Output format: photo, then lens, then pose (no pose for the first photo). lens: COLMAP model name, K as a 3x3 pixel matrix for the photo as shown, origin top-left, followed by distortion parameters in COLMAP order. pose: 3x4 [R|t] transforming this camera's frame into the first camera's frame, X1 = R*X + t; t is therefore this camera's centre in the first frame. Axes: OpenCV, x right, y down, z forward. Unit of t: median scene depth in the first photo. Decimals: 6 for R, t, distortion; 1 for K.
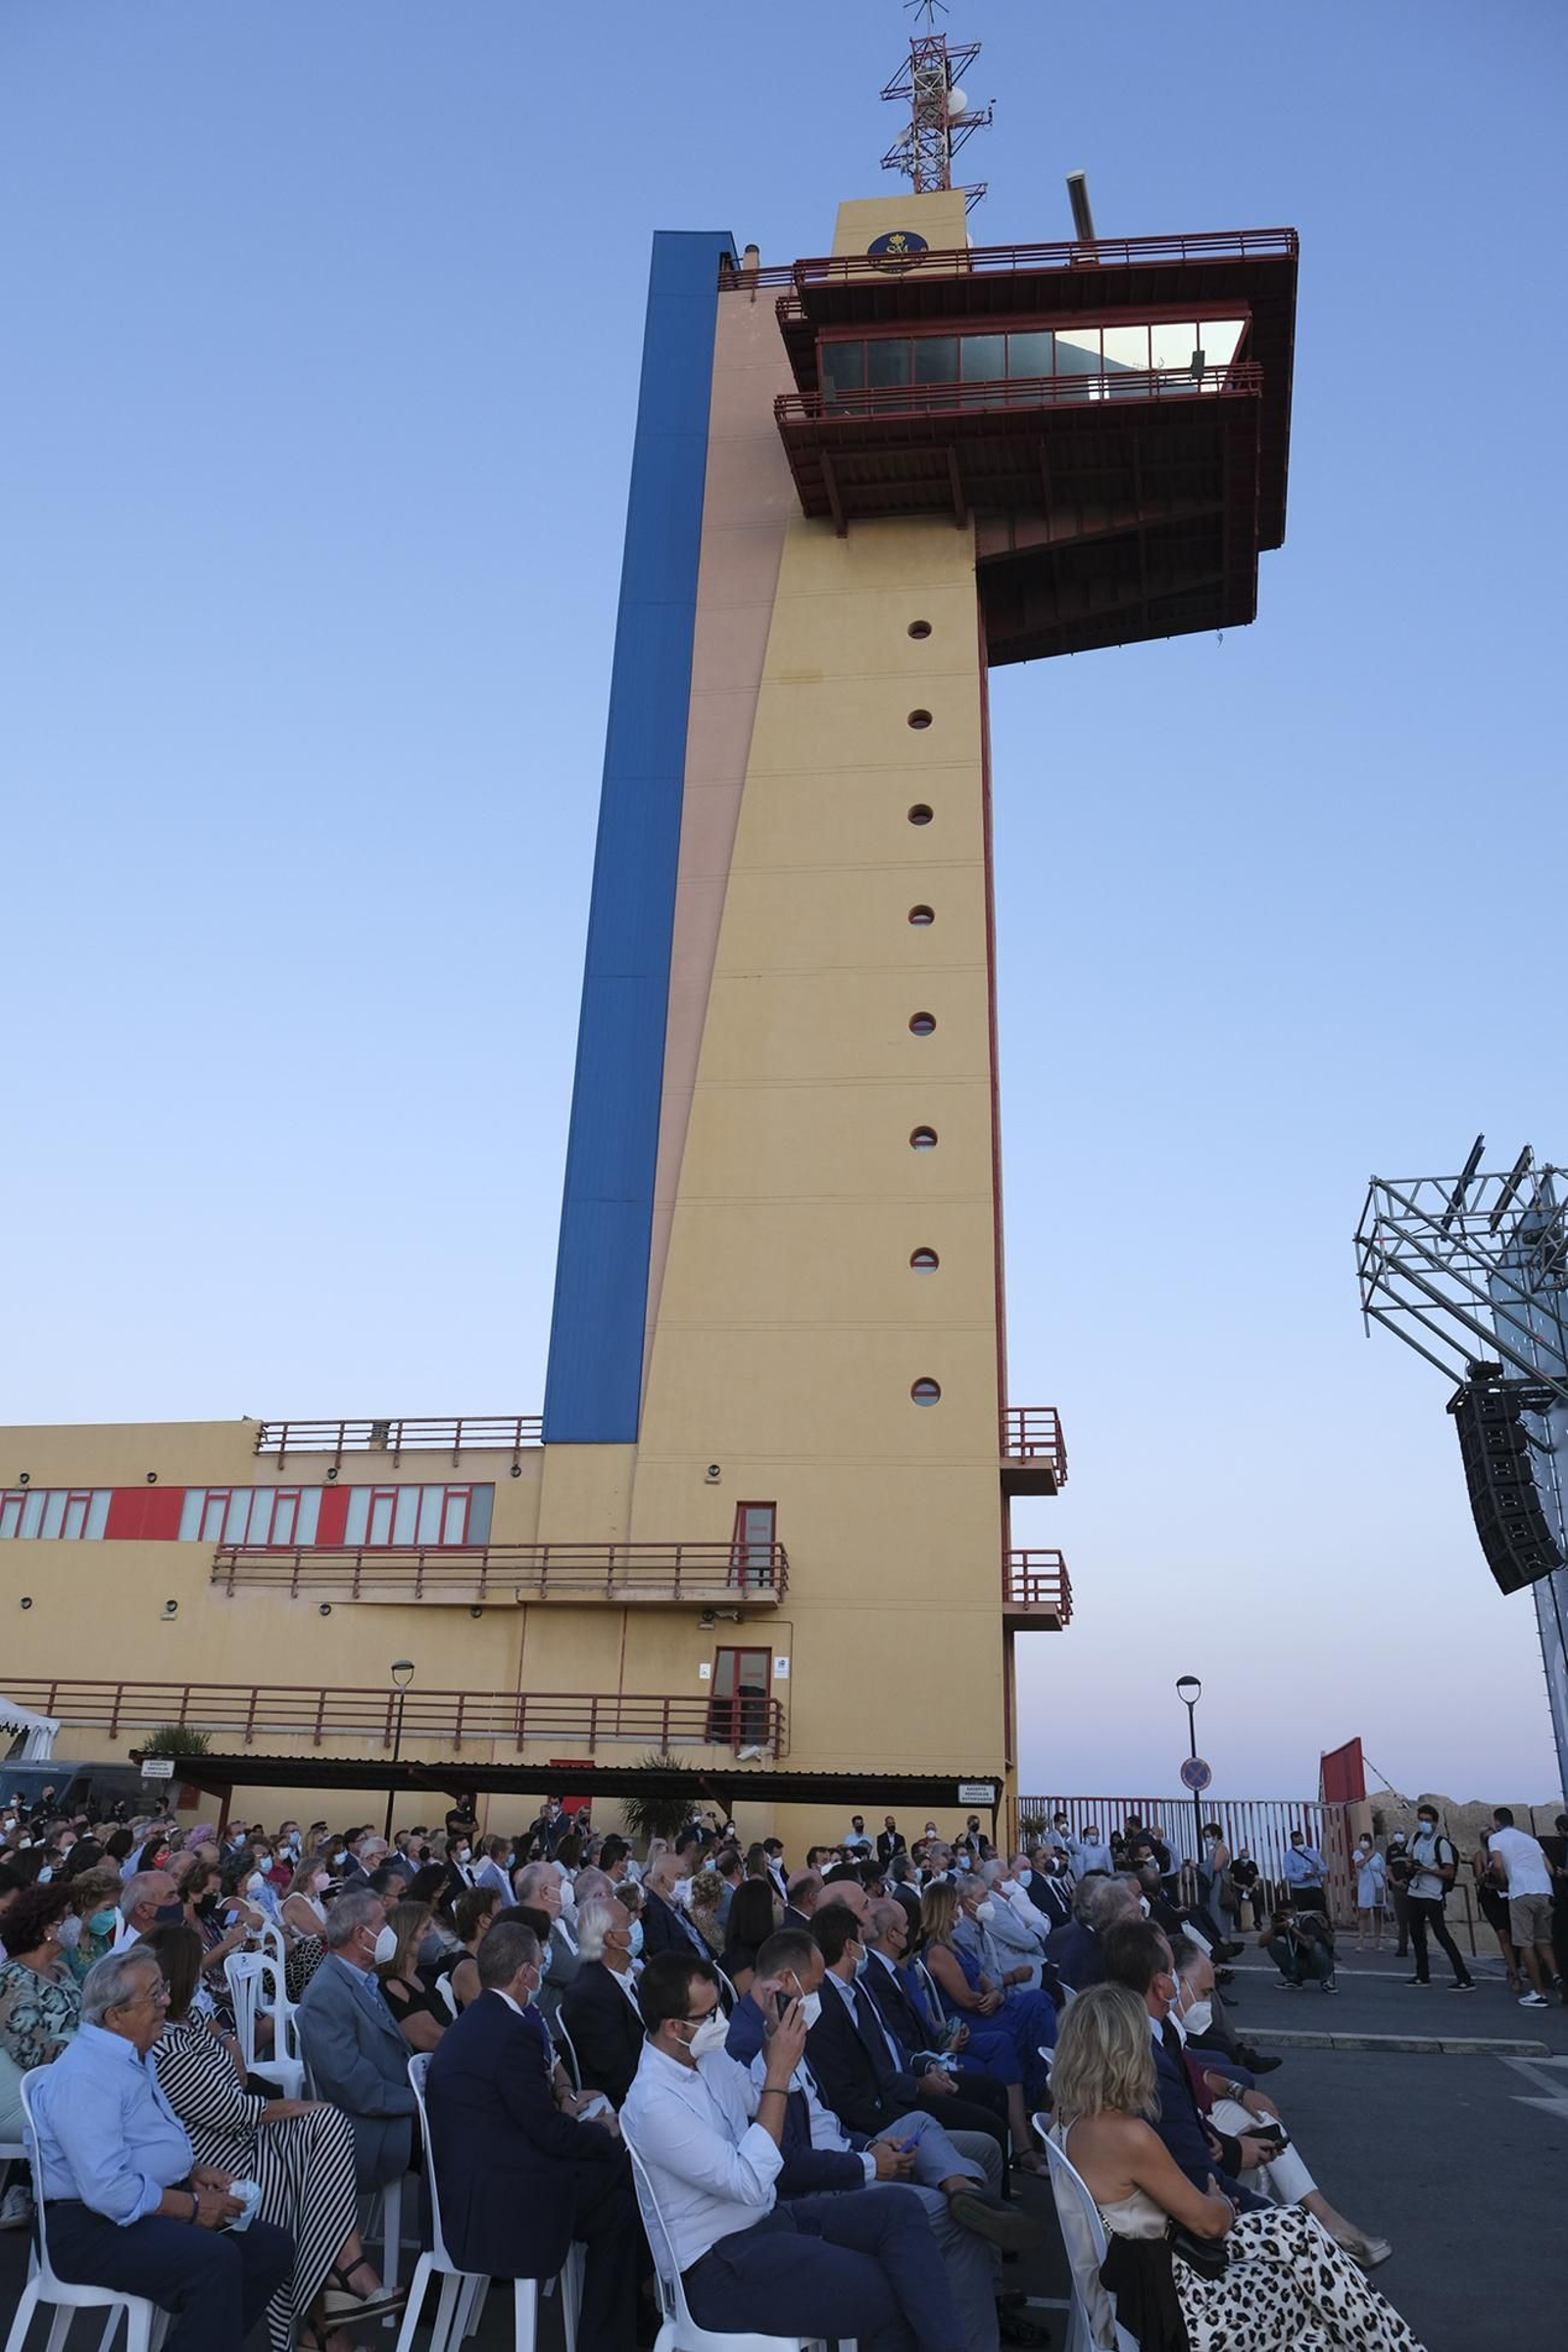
lens RADIAL K [[1628.8, 0, 783.4], [0, 1628.8, 1163.0], [0, 0, 1]] dist [-0.021098, 0.007589]
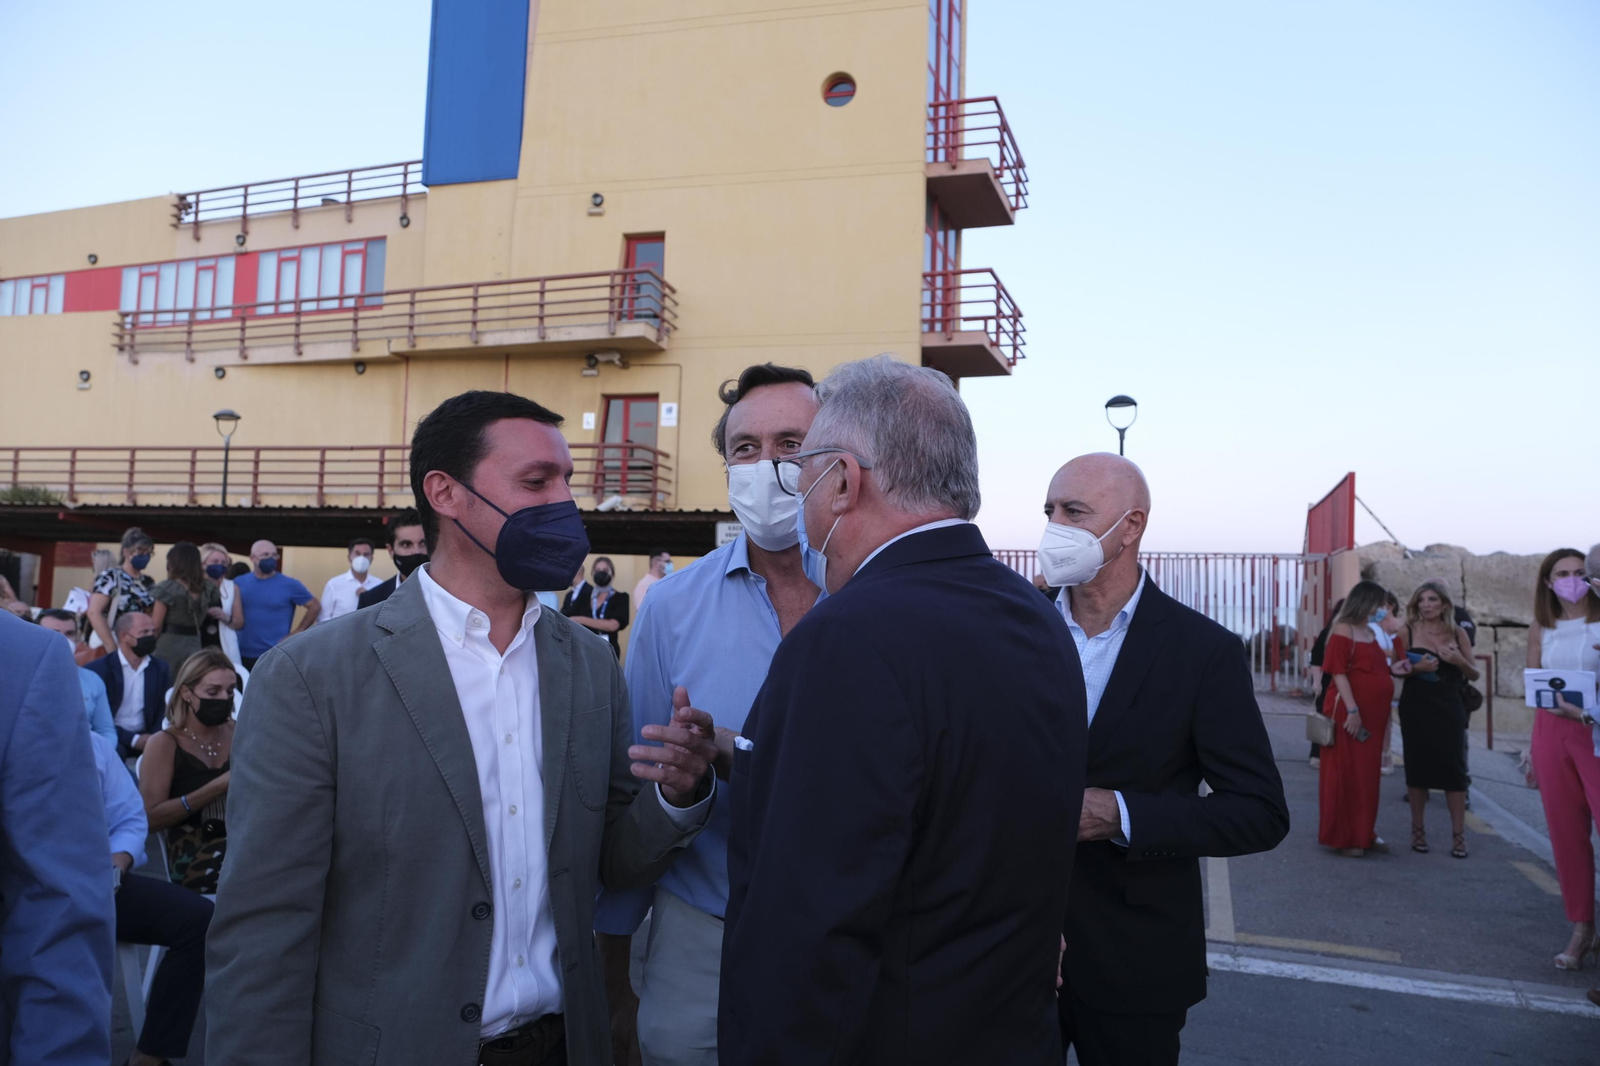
lens RADIAL K [[1108.1, 0, 800.0], [0, 1108.1, 533.0], [0, 0, 1]] dist [-0.021098, 0.007589]
pose [[0.988886, -0.008745, -0.148417, 0.150355], [0.057855, 0.942219, 0.329965, 0.168046], [0.136956, -0.334885, 0.932253, 0.406119]]
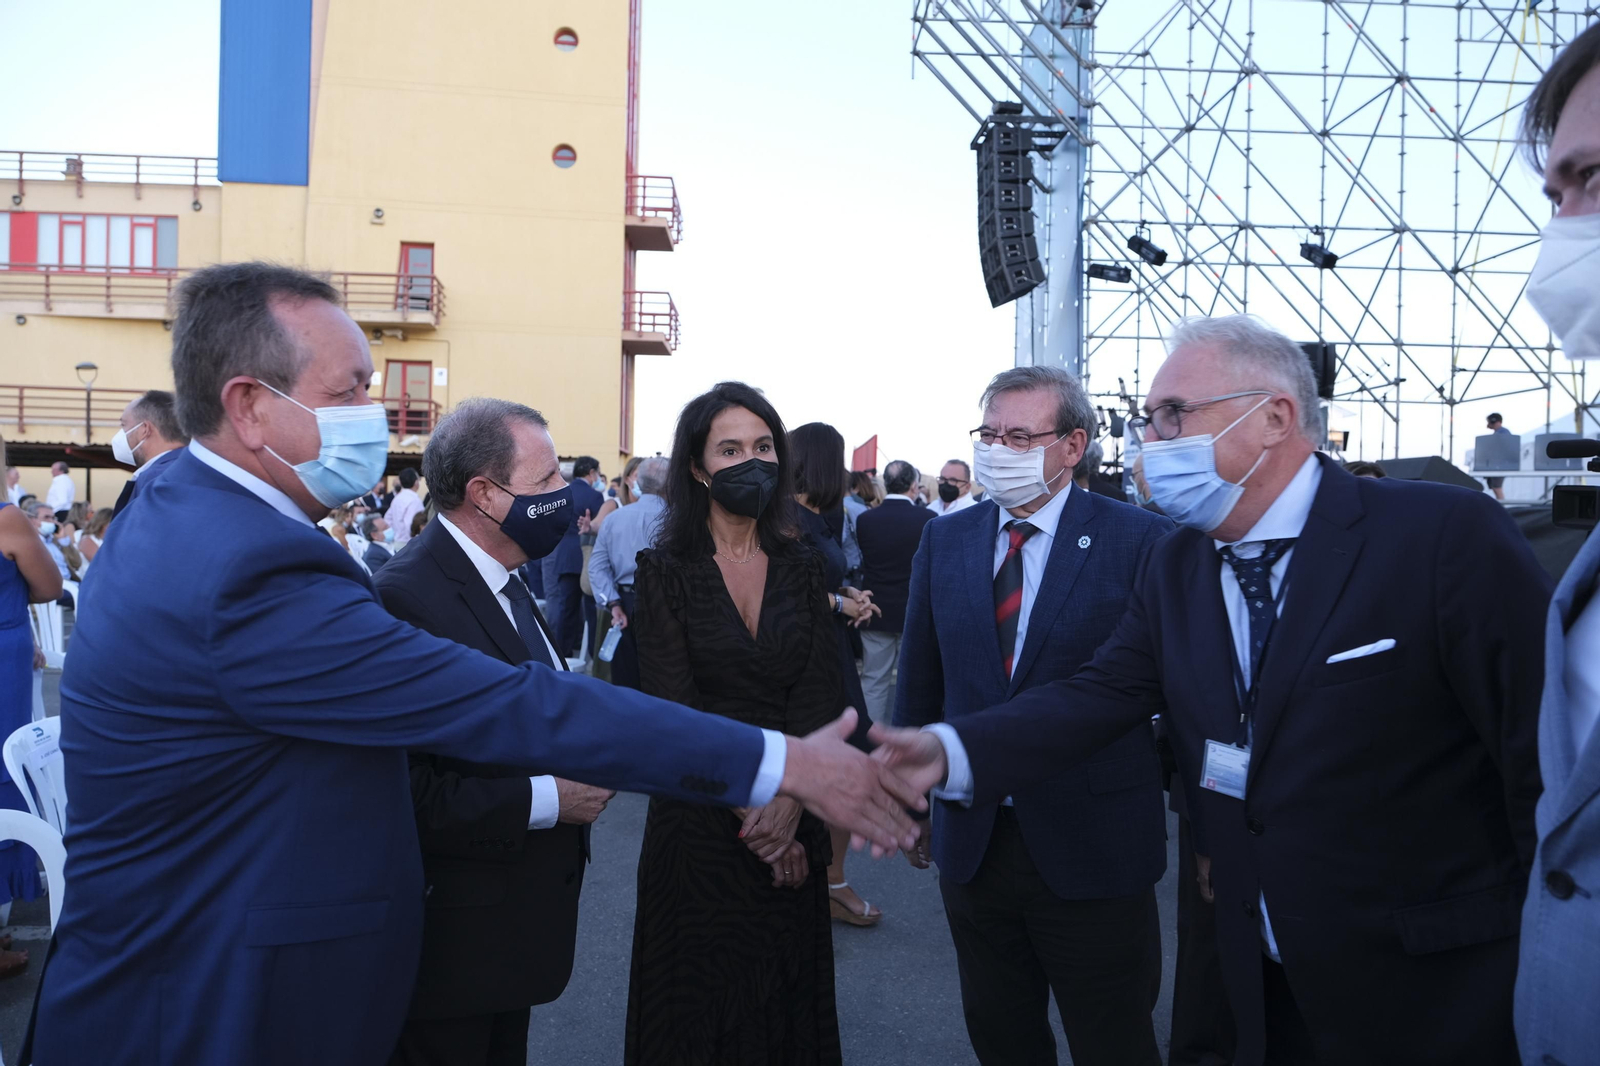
lens RADIAL K [[1099.9, 0, 800.0], [0, 1099.9, 533.0], [0, 0, 1]] dist [-0.002411, 0.007631]
pose [[0.971803, -0.012895, 0.235443, 0.063164], [-0.084662, 0.912839, 0.399445, 0.057060], [-0.220072, -0.408115, 0.886008, 0.137066]]
